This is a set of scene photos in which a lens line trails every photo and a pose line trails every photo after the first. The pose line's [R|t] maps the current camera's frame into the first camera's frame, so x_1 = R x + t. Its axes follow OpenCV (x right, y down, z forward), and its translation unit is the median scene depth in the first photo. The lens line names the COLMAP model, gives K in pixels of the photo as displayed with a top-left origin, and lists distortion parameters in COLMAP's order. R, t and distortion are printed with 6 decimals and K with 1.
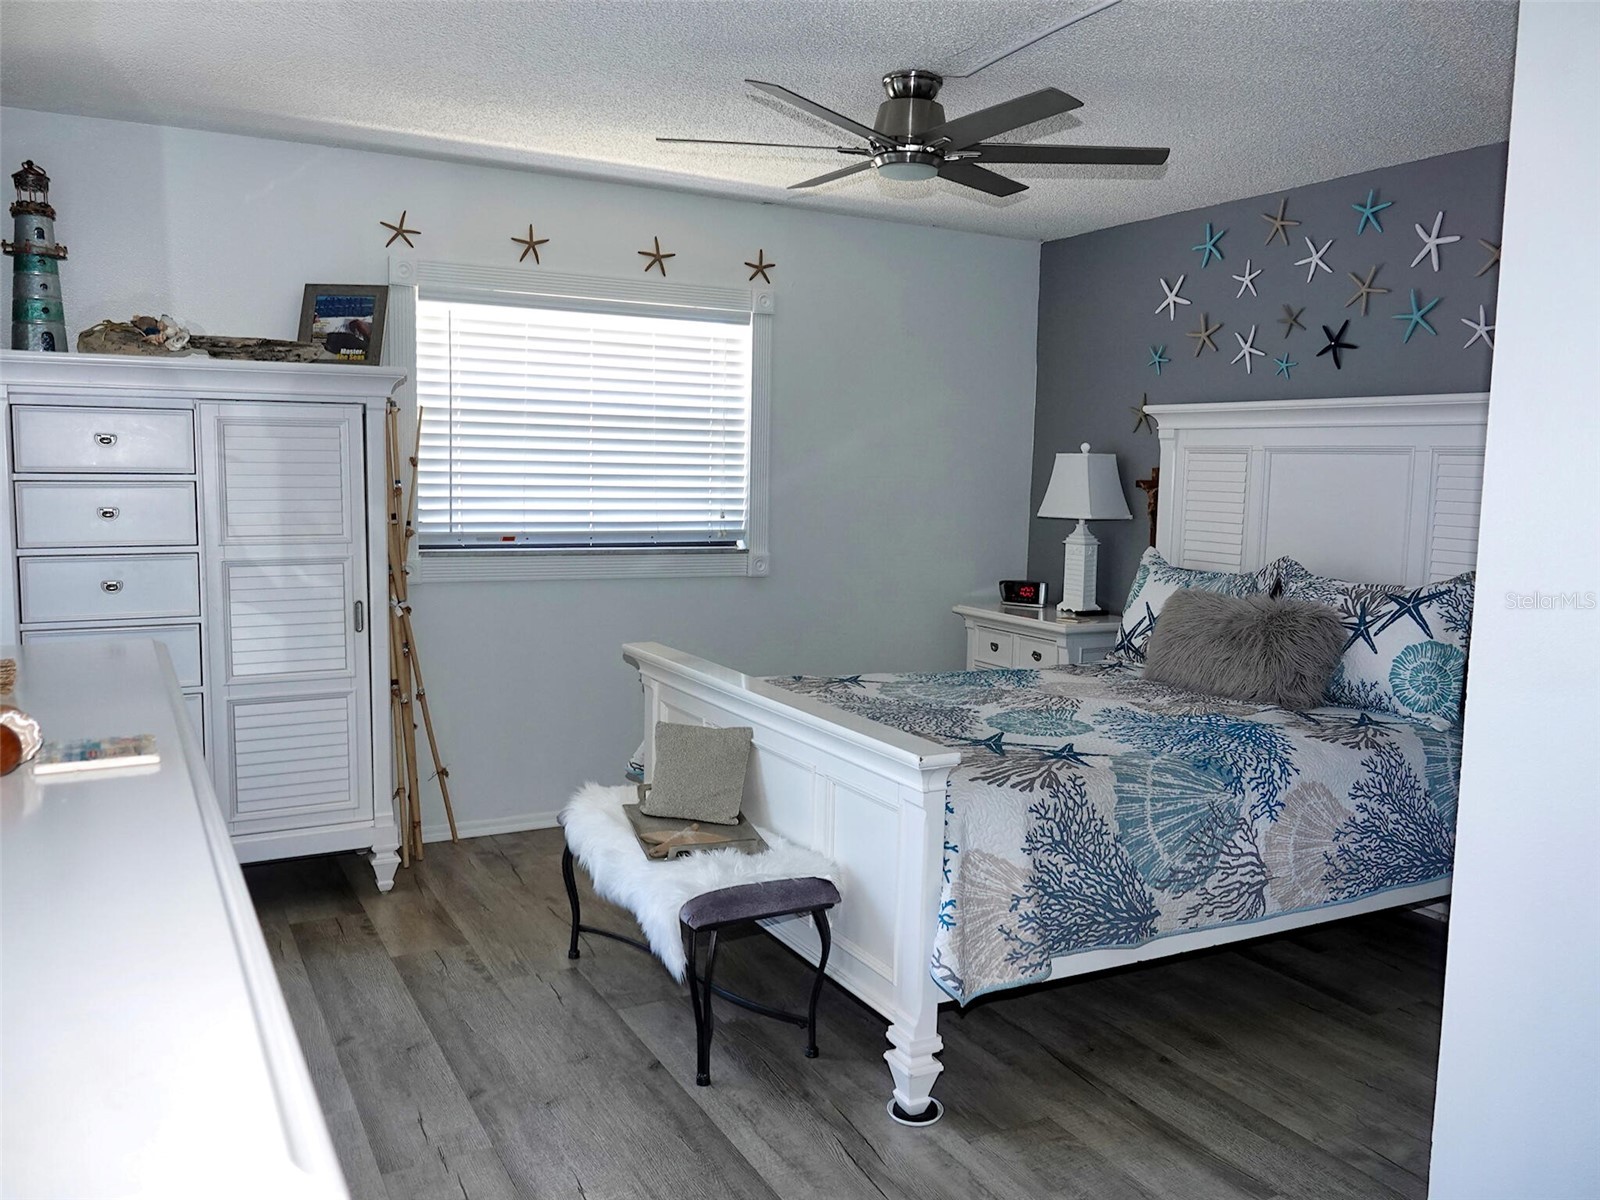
lens RADIAL K [[1269.0, 0, 808.8], [0, 1269.0, 596.3], [0, 0, 1]] dist [-0.000363, -0.000838]
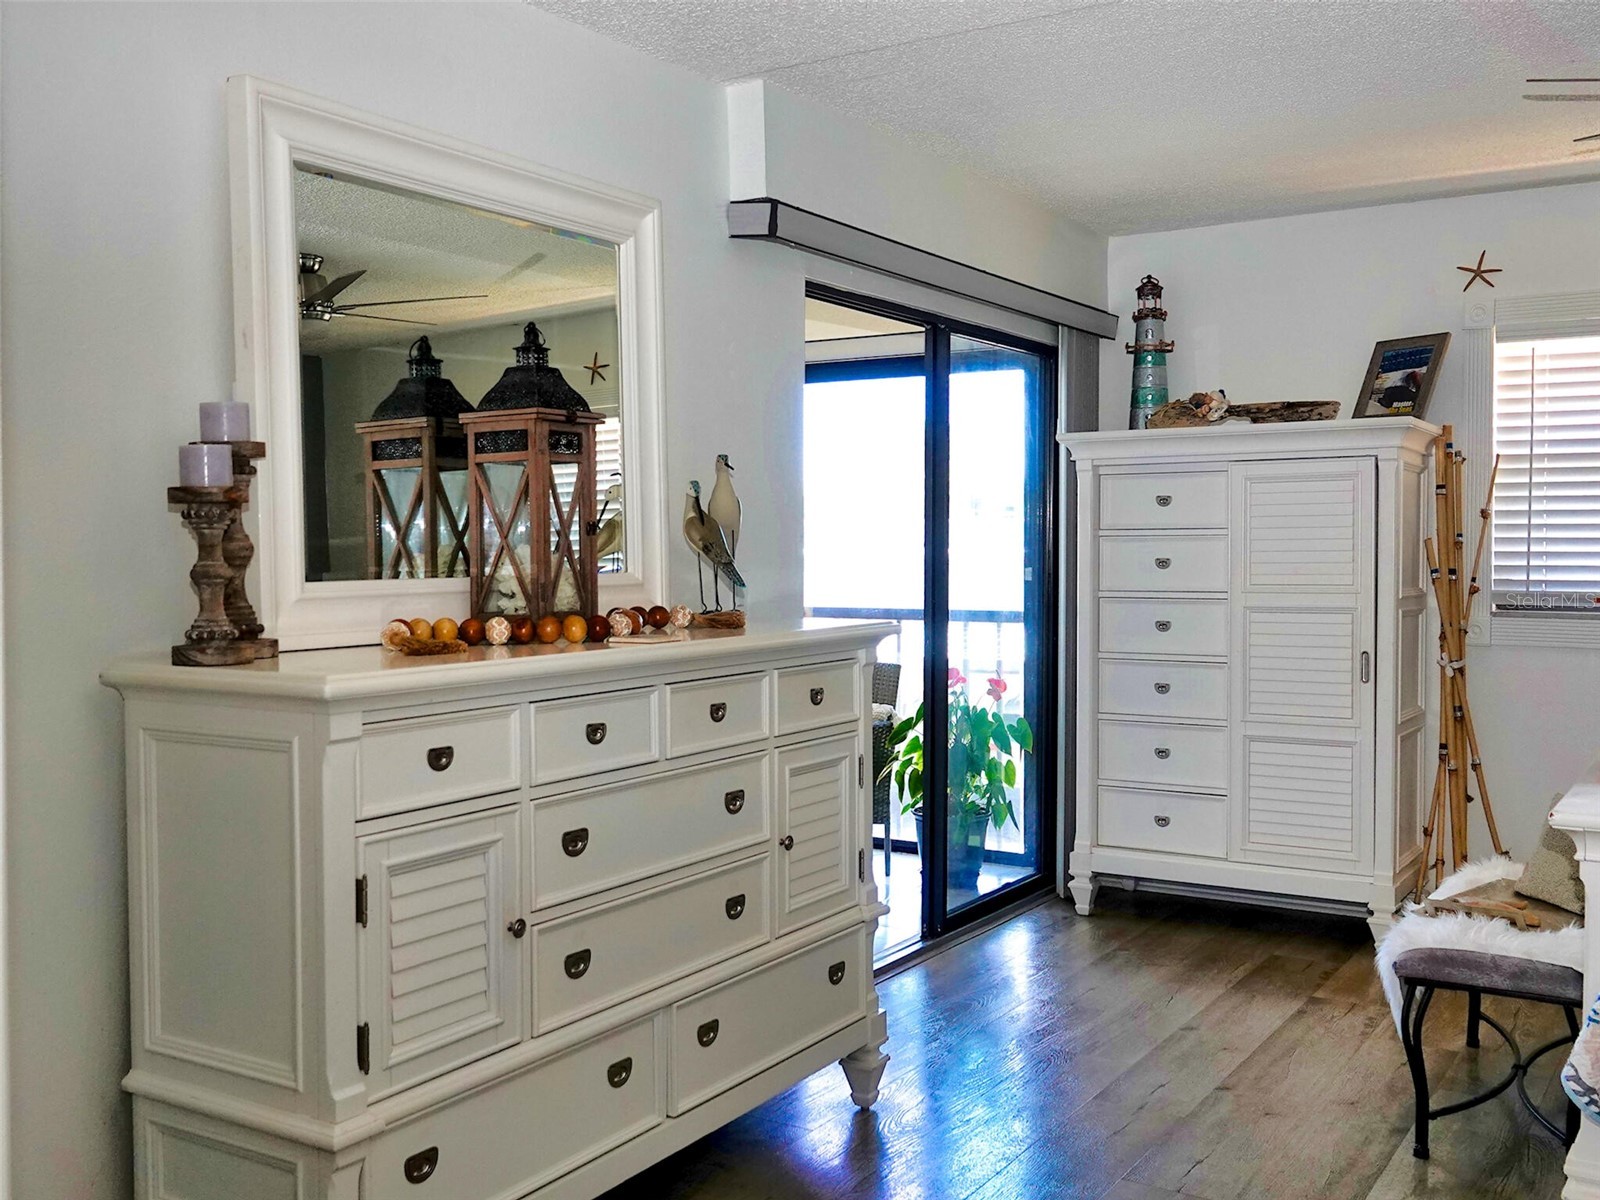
lens RADIAL K [[1544.8, 0, 800.0], [0, 1544.8, 600.0], [0, 0, 1]] dist [0.013702, 0.011584]
pose [[0.491659, 0.013223, -0.870687, 0.492477], [-0.079968, 0.996345, -0.030024, 0.035666], [0.867108, 0.084389, 0.490920, 0.010781]]
